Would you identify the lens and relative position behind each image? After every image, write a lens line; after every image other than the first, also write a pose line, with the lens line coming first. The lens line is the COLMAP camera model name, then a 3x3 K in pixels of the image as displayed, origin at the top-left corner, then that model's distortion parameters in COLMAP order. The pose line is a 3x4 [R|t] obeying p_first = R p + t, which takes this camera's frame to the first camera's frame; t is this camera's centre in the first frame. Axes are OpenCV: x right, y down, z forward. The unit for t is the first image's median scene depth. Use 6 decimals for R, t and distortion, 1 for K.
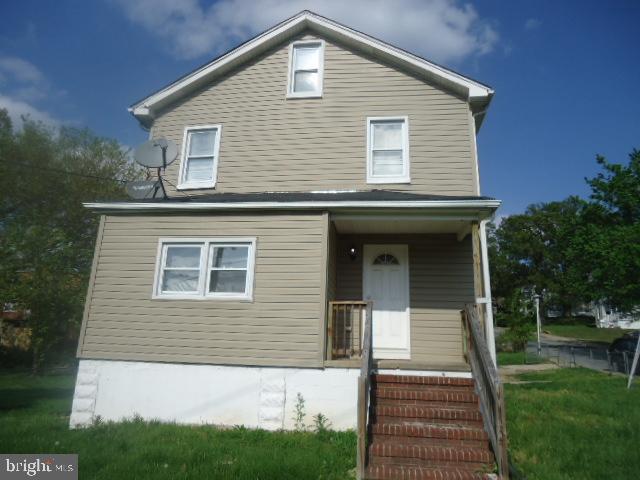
lens RADIAL K [[463.5, 0, 320.0], [0, 463.5, 240.0], [0, 0, 1]] dist [-0.007693, 0.003322]
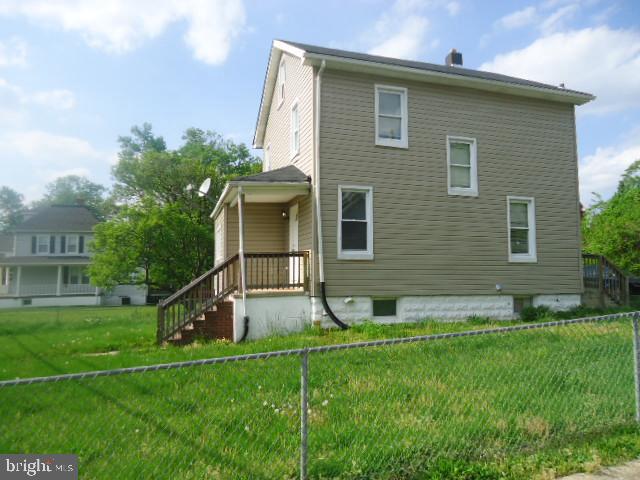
lens RADIAL K [[463.5, 0, 320.0], [0, 463.5, 240.0], [0, 0, 1]] dist [-0.007693, 0.003322]
pose [[0.423958, -0.107423, -0.899288, 1.379408], [0.248328, 0.968675, 0.001359, 0.123360], [0.870972, -0.223895, 0.437354, 0.453178]]
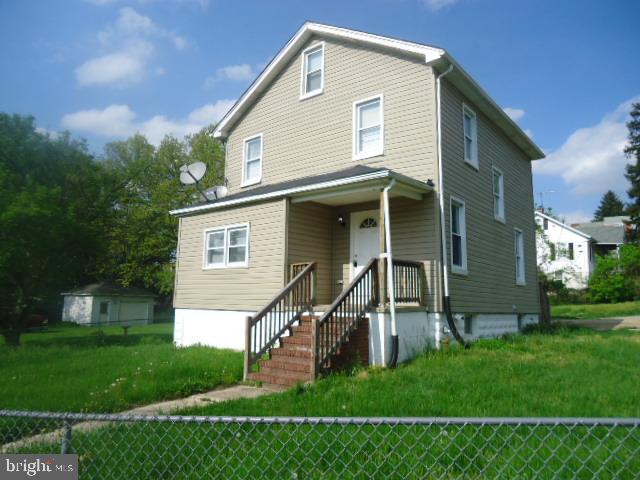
lens RADIAL K [[463.5, 0, 320.0], [0, 463.5, 240.0], [0, 0, 1]] dist [-0.007693, 0.003322]
pose [[0.853328, -0.092296, -0.513141, 0.648900], [0.144977, 0.987396, 0.063491, -0.009100], [0.500813, -0.128573, 0.855953, -0.093762]]
